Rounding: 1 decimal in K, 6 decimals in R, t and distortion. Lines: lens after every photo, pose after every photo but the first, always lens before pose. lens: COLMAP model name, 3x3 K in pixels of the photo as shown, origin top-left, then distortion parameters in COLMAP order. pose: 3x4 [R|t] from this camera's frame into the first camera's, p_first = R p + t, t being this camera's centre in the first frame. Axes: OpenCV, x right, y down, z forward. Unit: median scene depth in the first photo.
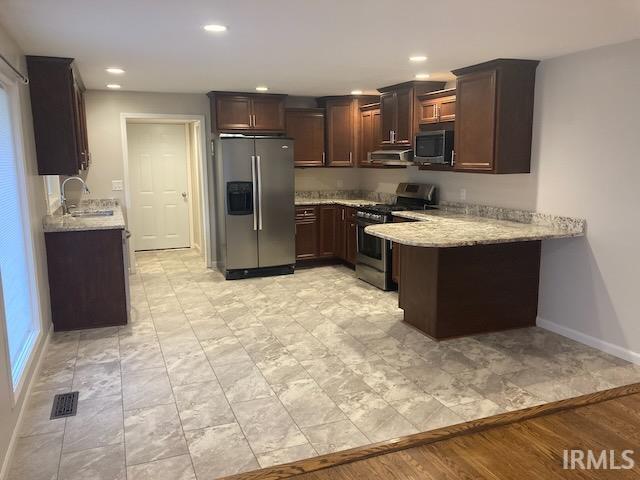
lens RADIAL K [[529.3, 0, 320.6], [0, 529.3, 242.0], [0, 0, 1]] dist [0.043229, -0.064687]
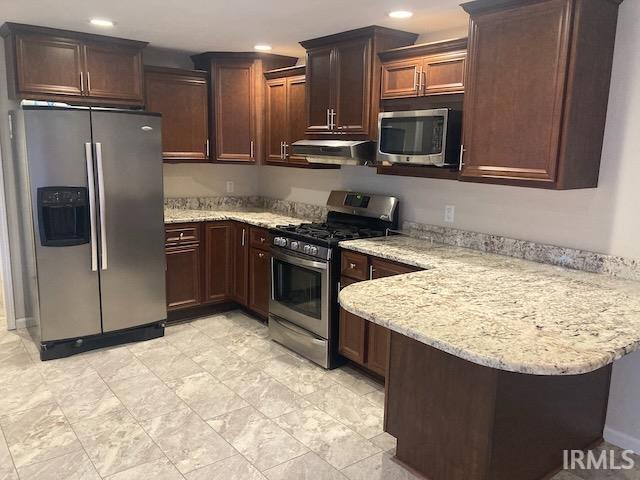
lens RADIAL K [[529.3, 0, 323.1], [0, 529.3, 235.4], [0, 0, 1]] dist [0.043229, -0.064687]
pose [[0.959880, -0.017640, 0.279856, -0.049358], [0.015500, 0.999831, 0.009860, -0.066520], [-0.279983, -0.005127, 0.959991, 0.396699]]
